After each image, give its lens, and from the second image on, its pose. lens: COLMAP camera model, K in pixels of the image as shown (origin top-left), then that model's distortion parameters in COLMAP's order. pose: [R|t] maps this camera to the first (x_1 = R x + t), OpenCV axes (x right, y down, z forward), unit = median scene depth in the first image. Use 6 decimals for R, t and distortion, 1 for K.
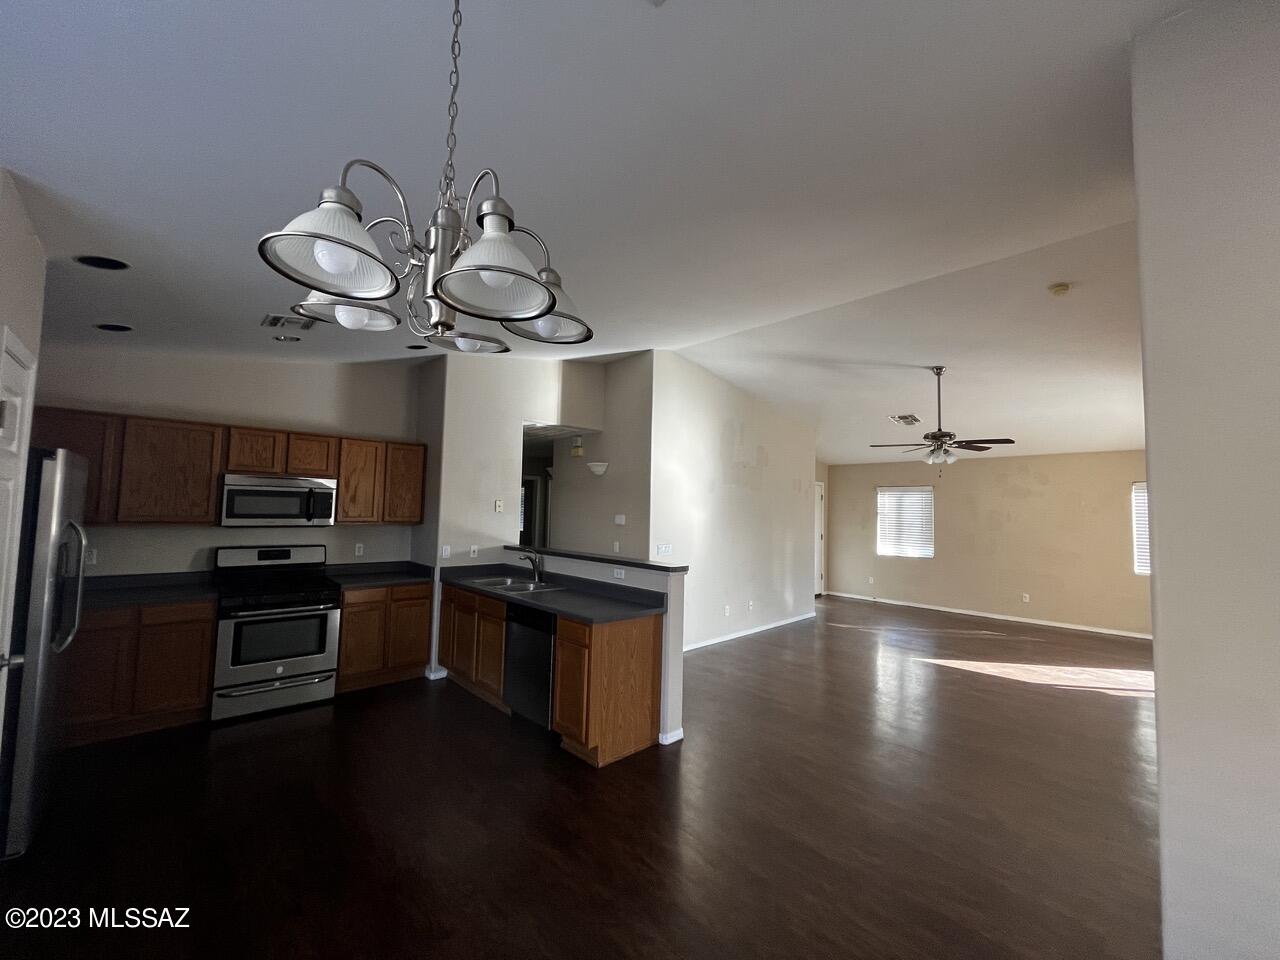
lens RADIAL K [[515.1, 0, 640.3], [0, 515.1, 480.4], [0, 0, 1]] dist [-0.003211, 0.001109]
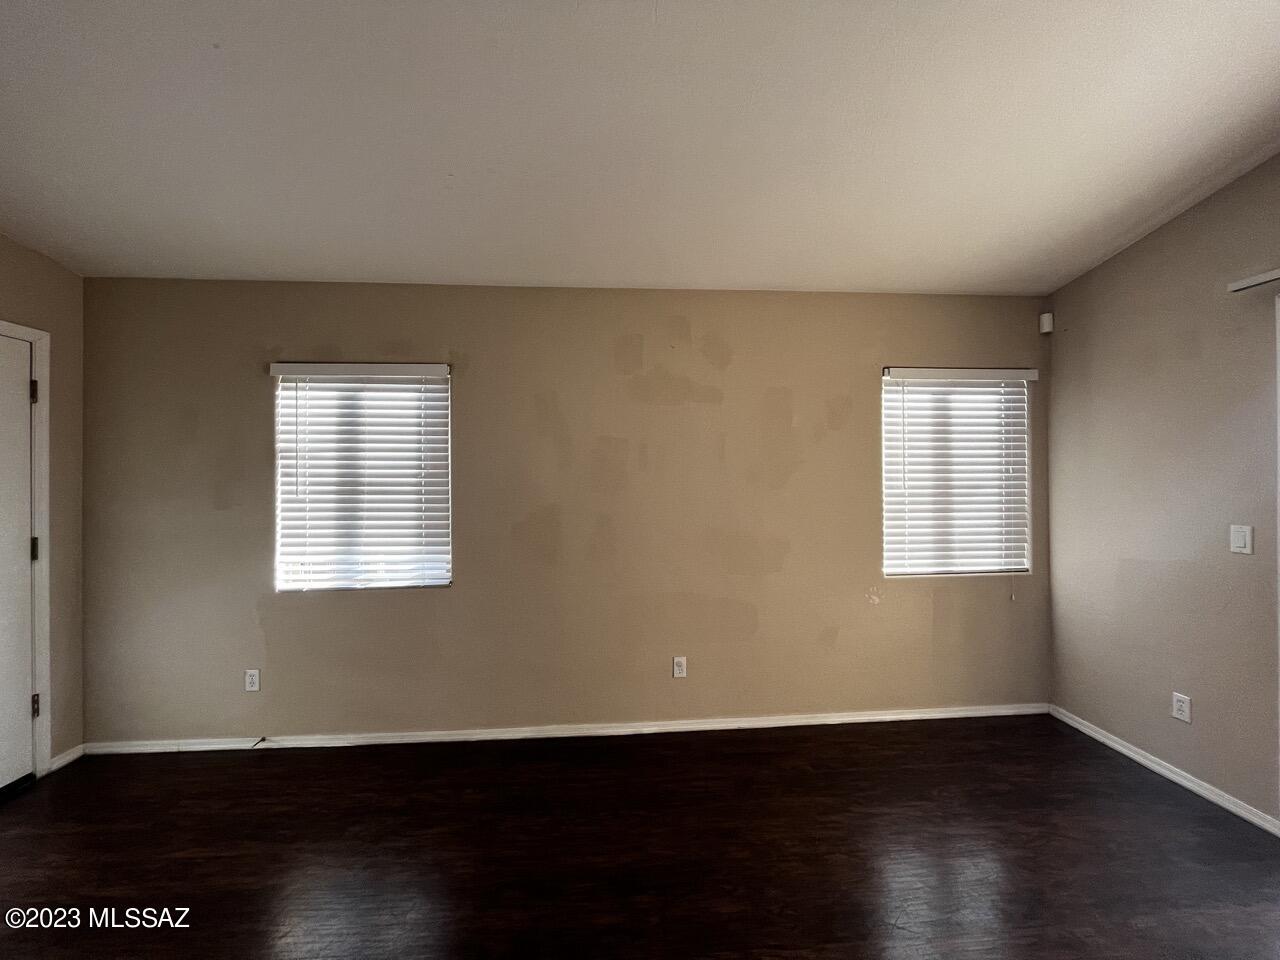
lens RADIAL K [[515.1, 0, 640.2], [0, 515.1, 479.7], [0, 0, 1]] dist [-0.003211, 0.001109]
pose [[0.614516, -0.023289, 0.788561, 0.654945], [-0.025705, 0.998442, 0.049519, 0.109703], [-0.788486, -0.050700, 0.612960, 1.197371]]
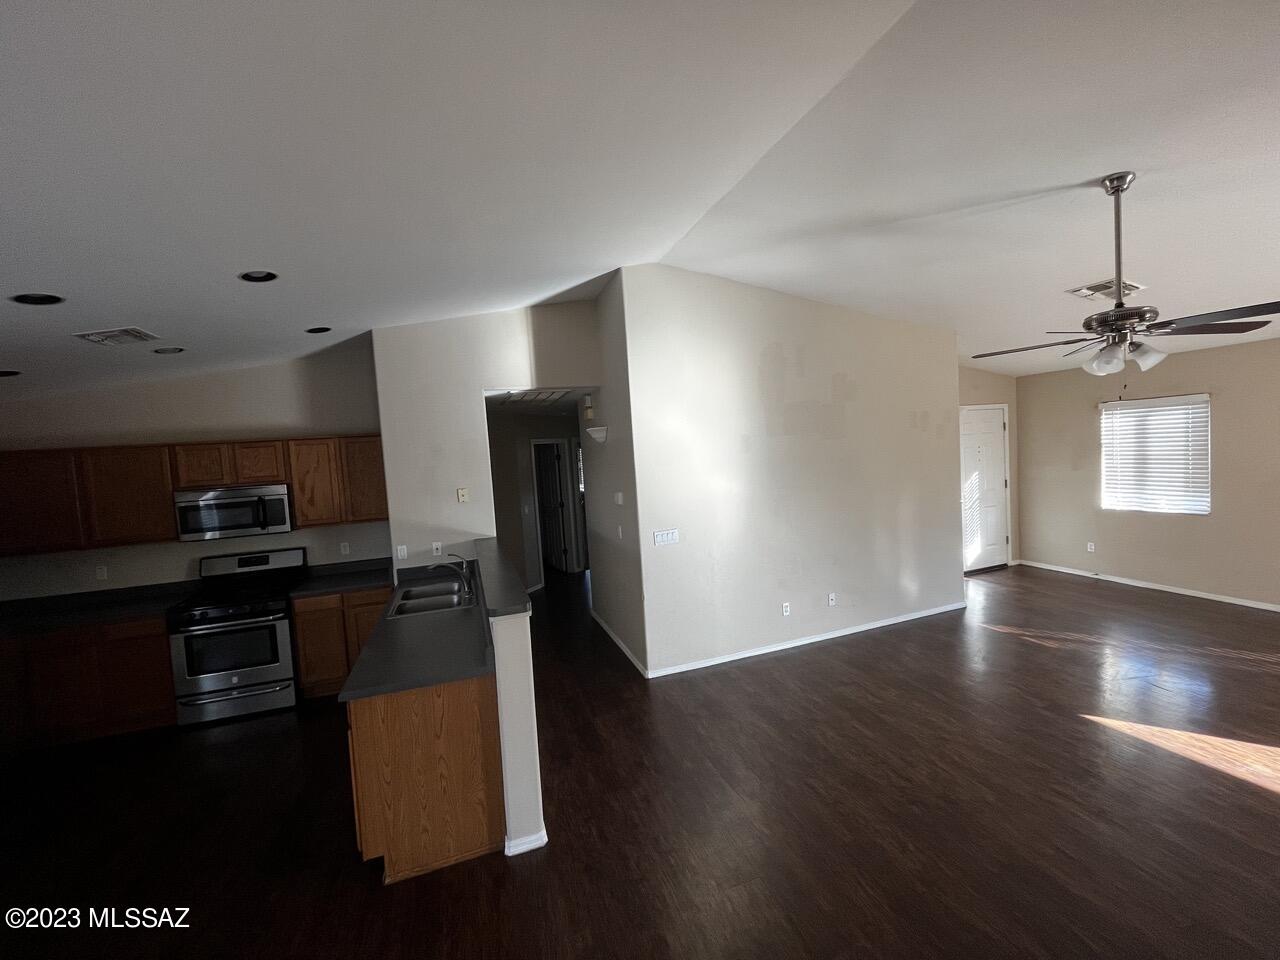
lens RADIAL K [[515.1, 0, 640.0], [0, 515.1, 479.9], [0, 0, 1]] dist [-0.003211, 0.001109]
pose [[0.910901, -0.058113, -0.408512, 0.364661], [0.106904, 0.989466, 0.097617, -0.029323], [0.398536, -0.132591, 0.907518, 0.346149]]
